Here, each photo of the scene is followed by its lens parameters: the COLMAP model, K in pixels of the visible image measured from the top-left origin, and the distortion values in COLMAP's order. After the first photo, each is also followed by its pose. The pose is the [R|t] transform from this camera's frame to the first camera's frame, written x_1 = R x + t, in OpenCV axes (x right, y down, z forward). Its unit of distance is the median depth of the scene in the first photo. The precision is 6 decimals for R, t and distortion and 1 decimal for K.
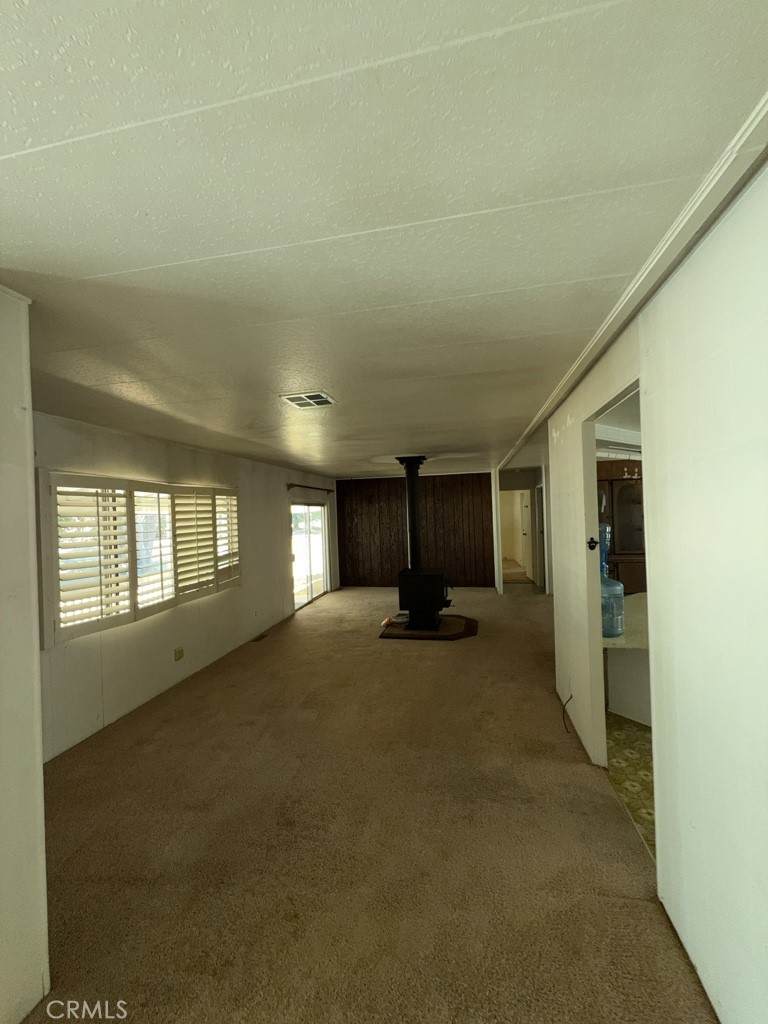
lens RADIAL K [[407.1, 0, 384.0], [0, 407.1, 512.0], [0, 0, 1]] dist [-0.000320, 0.000044]
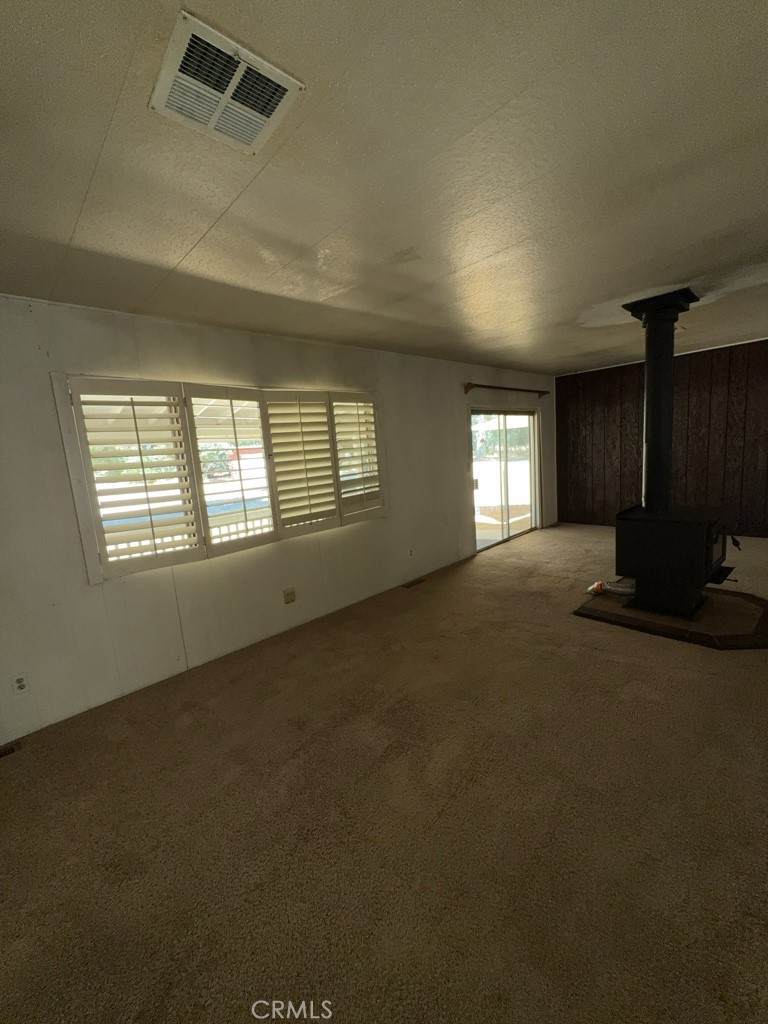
lens RADIAL K [[410.4, 0, 384.0], [0, 410.4, 512.0], [0, 0, 1]] dist [0.000270, 0.000050]
pose [[0.823708, 0.056321, -0.564210, 0.110578], [0.048847, 0.984307, 0.169570, 0.036709], [0.564906, -0.167236, 0.808030, 0.395500]]
